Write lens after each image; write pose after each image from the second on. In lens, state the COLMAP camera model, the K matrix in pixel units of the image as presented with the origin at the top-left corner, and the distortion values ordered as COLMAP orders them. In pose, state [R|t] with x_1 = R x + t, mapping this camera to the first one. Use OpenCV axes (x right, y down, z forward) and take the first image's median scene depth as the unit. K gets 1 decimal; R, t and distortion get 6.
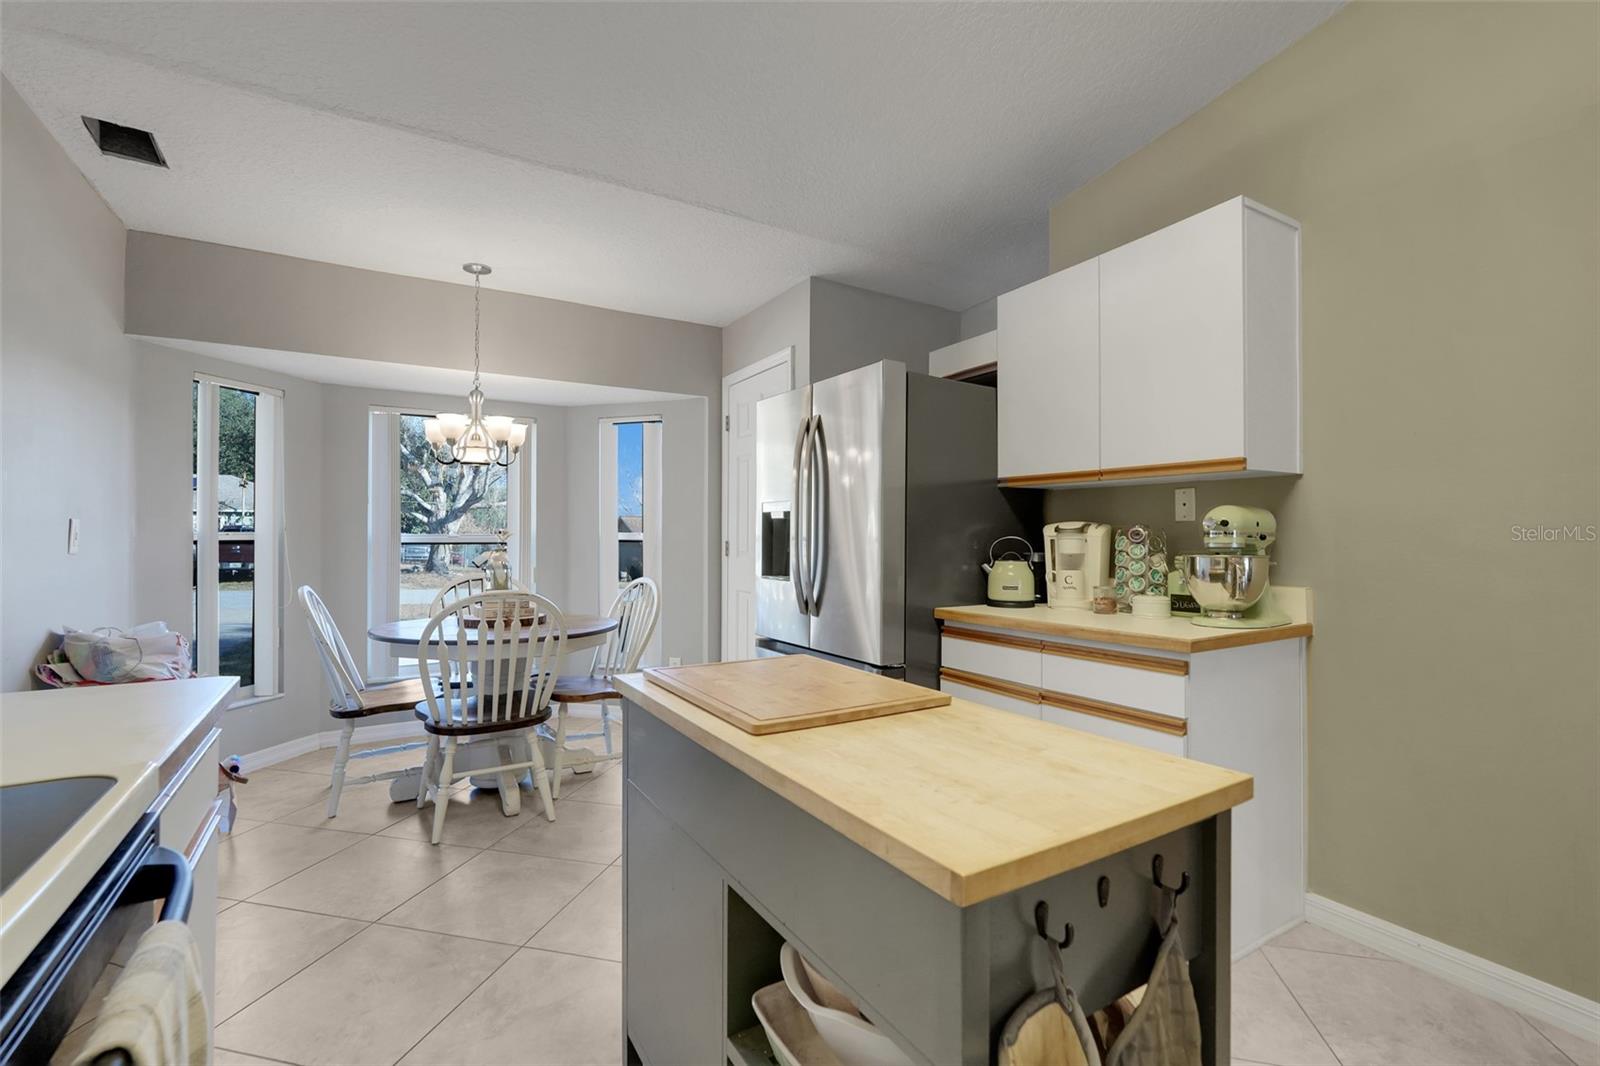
lens RADIAL K [[702.7, 0, 794.0], [0, 702.7, 533.6], [0, 0, 1]] dist [-0.000836, 0.000438]
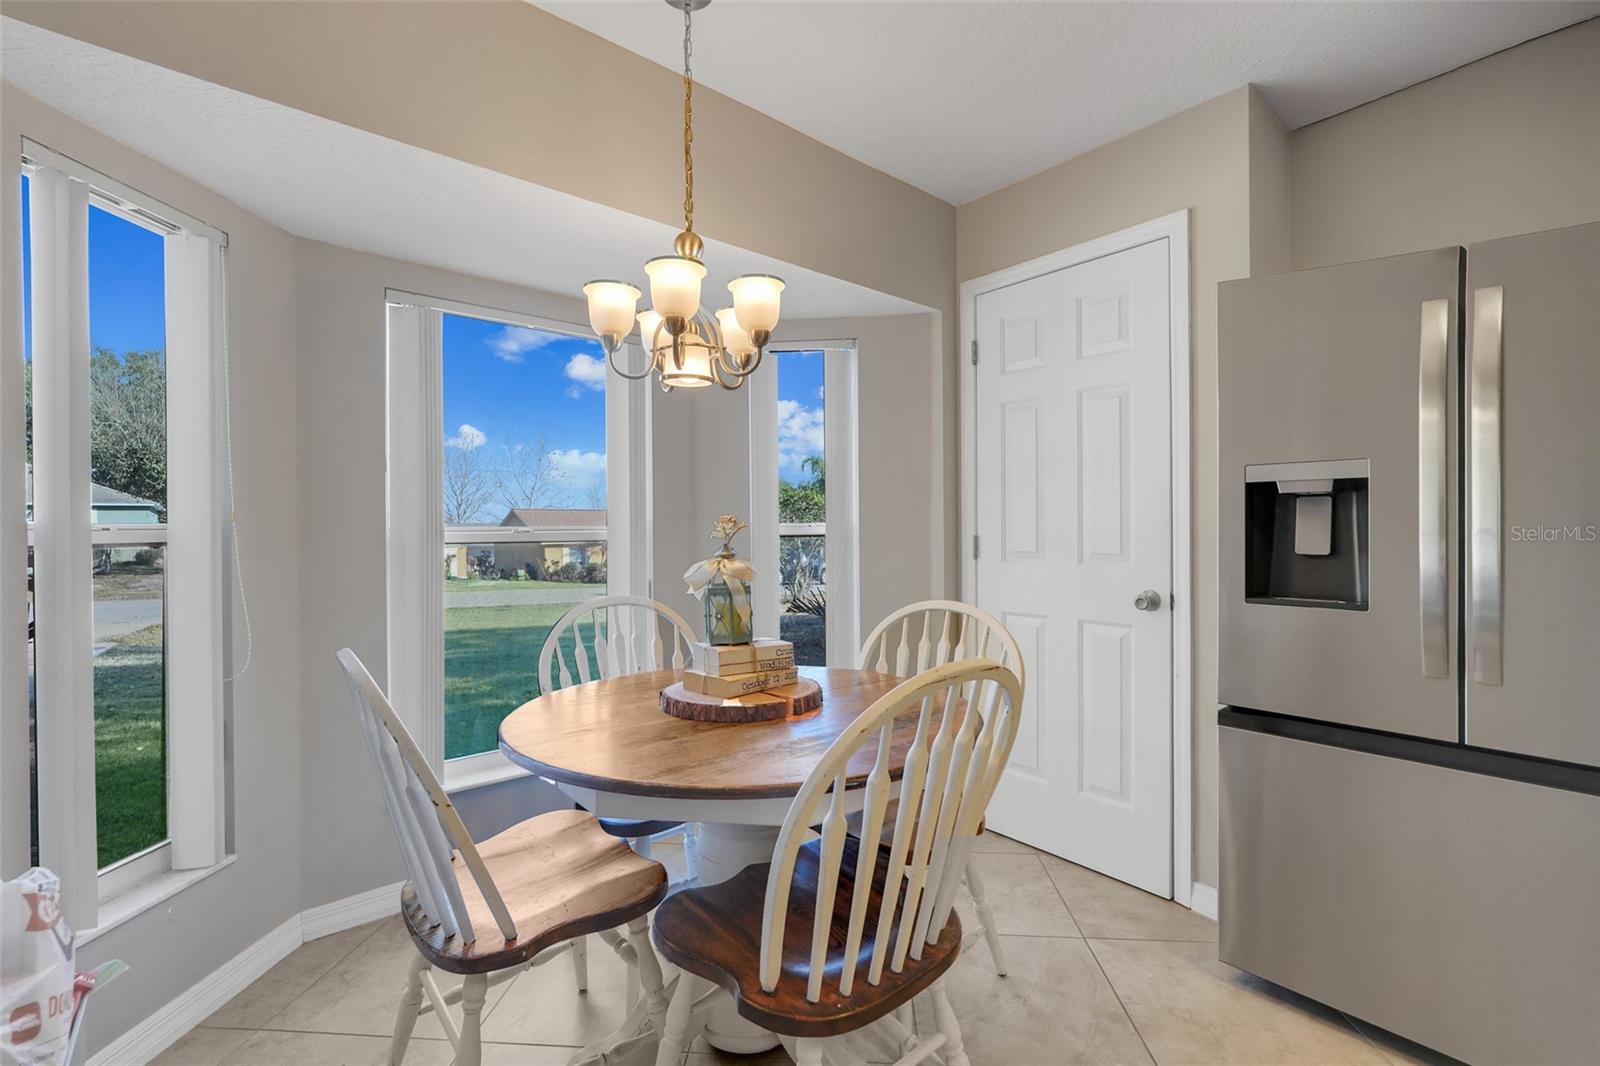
lens RADIAL K [[699.3, 0, 807.8], [0, 699.3, 531.5], [0, 0, 1]] dist [-0.001440, 0.000188]
pose [[0.985053, -0.006676, 0.172122, -0.551050], [0.005756, 0.999966, 0.005844, 0.004674], [-0.172156, -0.004766, 0.985058, 0.600342]]
